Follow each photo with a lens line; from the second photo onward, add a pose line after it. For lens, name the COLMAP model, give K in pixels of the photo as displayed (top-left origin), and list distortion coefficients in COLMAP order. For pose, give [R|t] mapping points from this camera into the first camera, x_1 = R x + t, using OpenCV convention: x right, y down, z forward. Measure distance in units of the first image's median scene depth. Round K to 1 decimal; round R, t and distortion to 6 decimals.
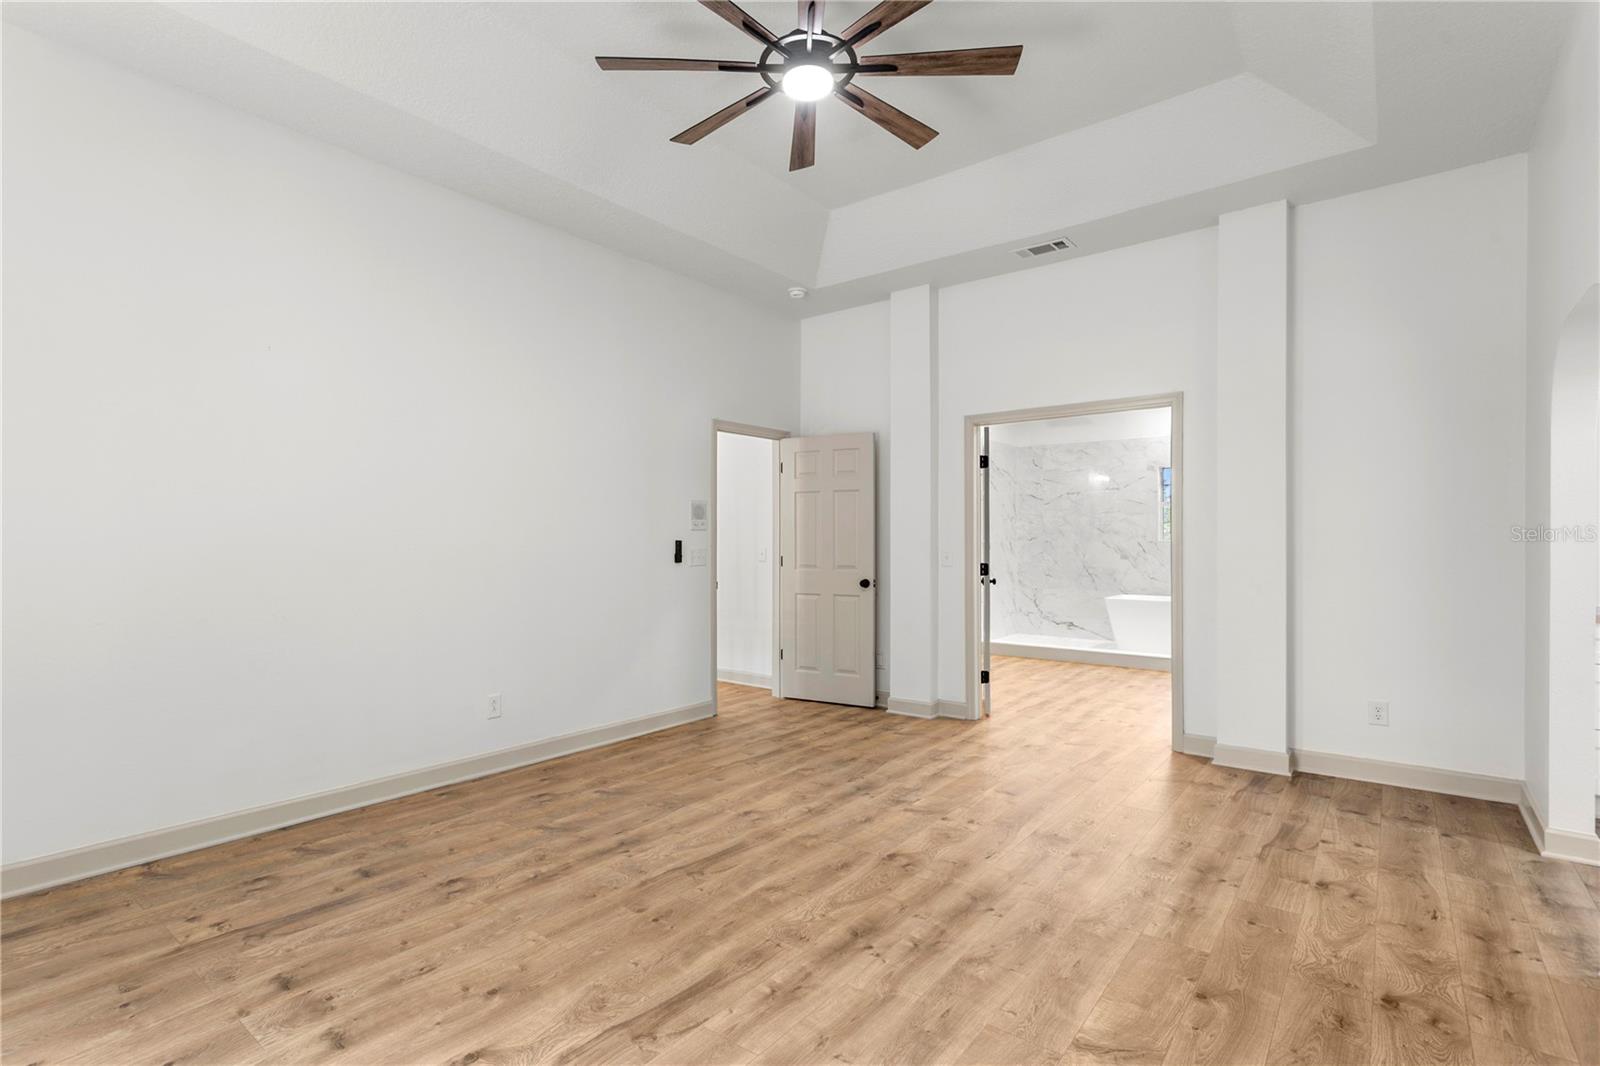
lens RADIAL K [[755.9, 0, 769.1], [0, 755.9, 541.0], [0, 0, 1]] dist [0.012925, 0.000126]
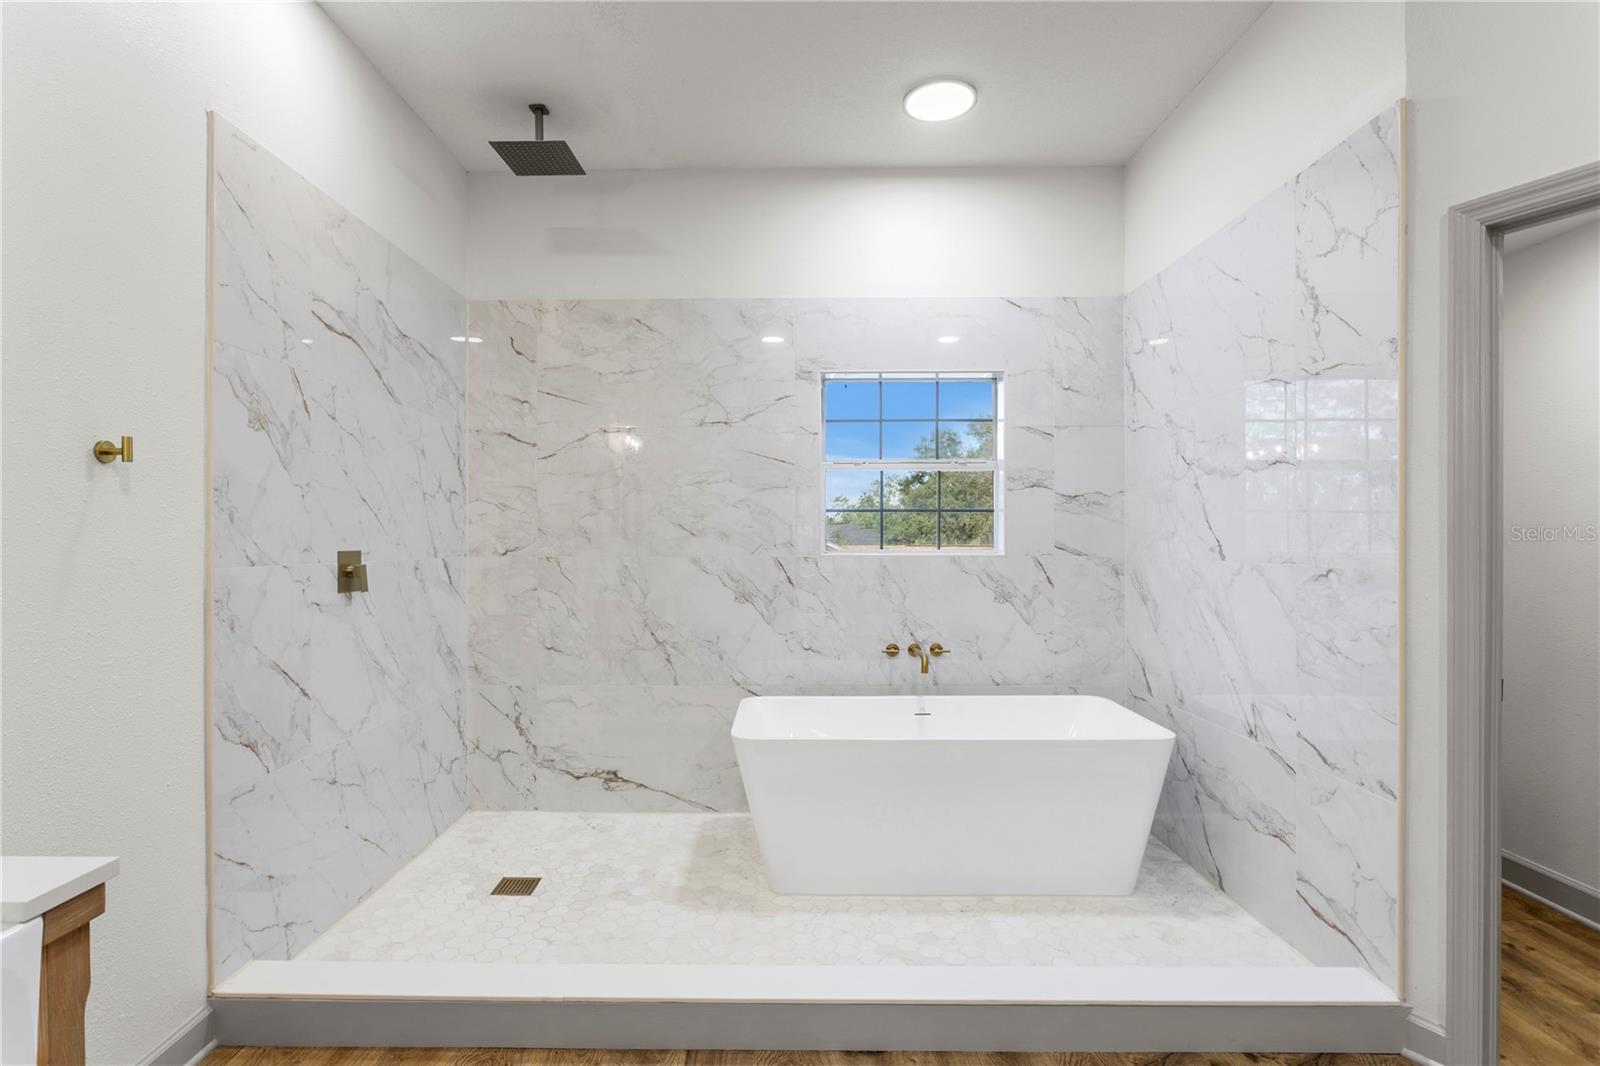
lens RADIAL K [[796.3, 0, 790.1], [0, 796.3, 540.8], [0, 0, 1]] dist [-0.018195, 0.010063]
pose [[0.773286, -0.004066, 0.634045, 0.211103], [0.000870, 0.999985, 0.005352, -0.009738], [-0.634057, -0.003587, 0.773278, 0.623147]]
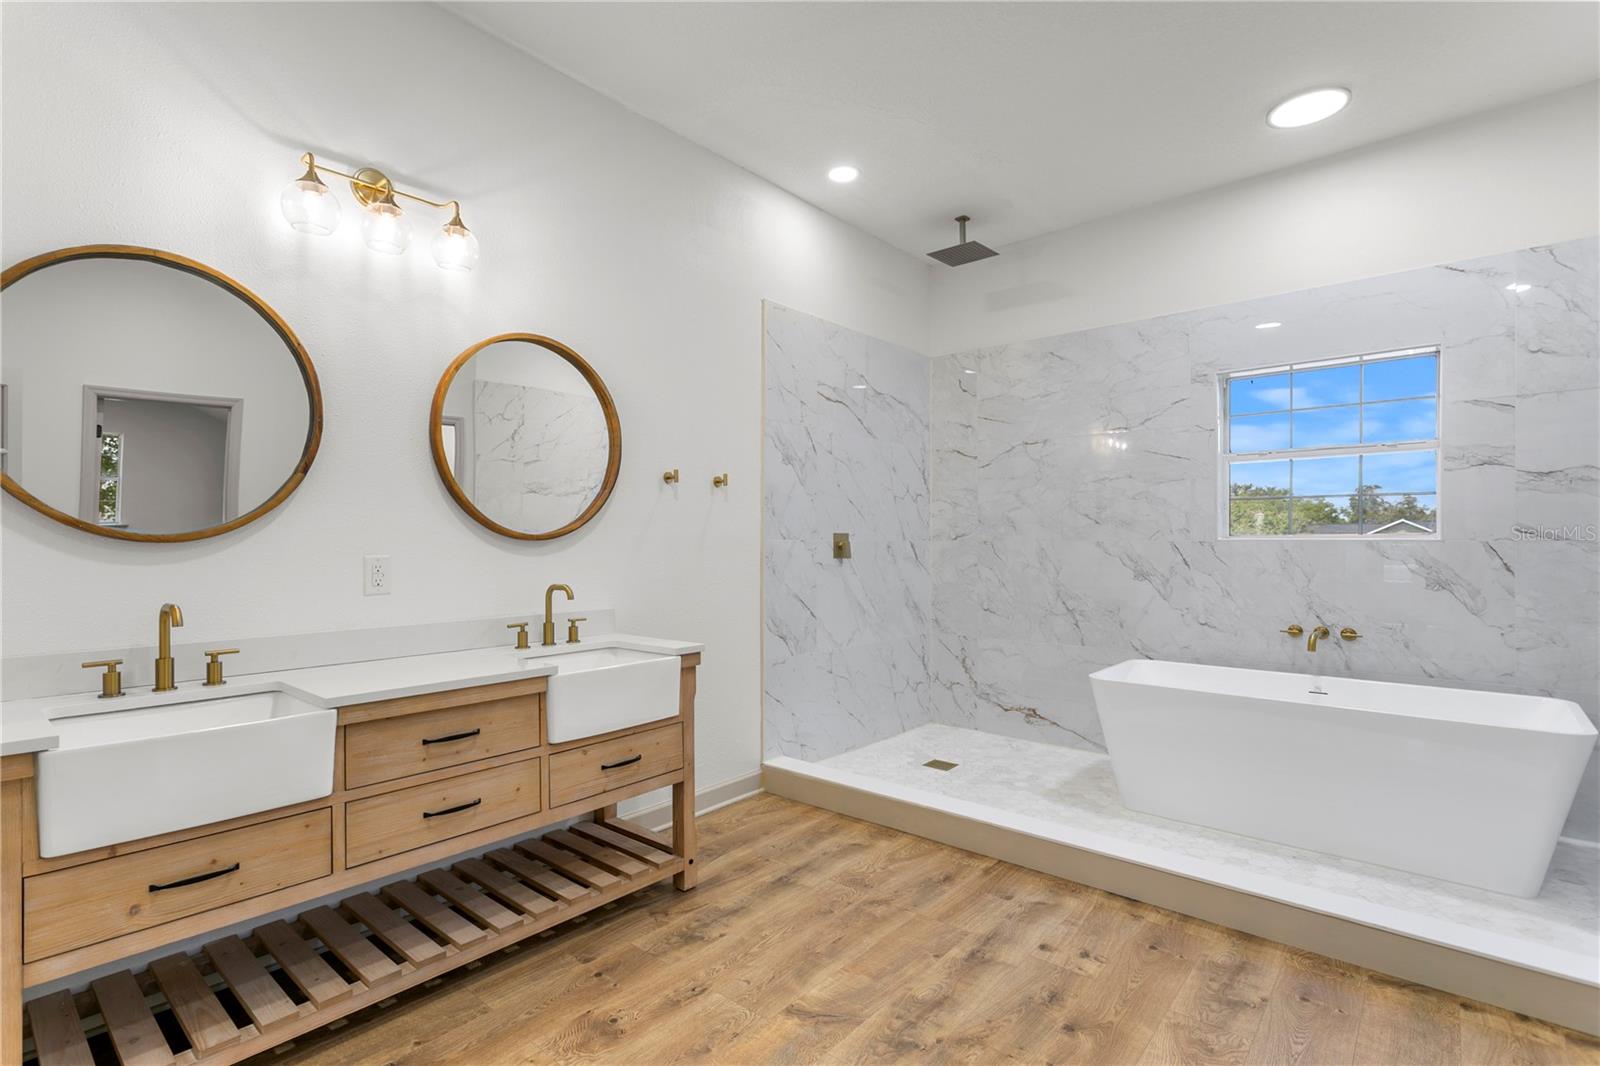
lens RADIAL K [[755.9, 0, 769.1], [0, 755.9, 541.0], [0, 0, 1]] dist [0.012925, 0.000126]
pose [[0.999637, -0.001914, -0.026879, 0.238840], [0.002032, 0.999988, 0.004363, -0.002234], [0.026870, -0.004416, 0.999629, 0.499640]]
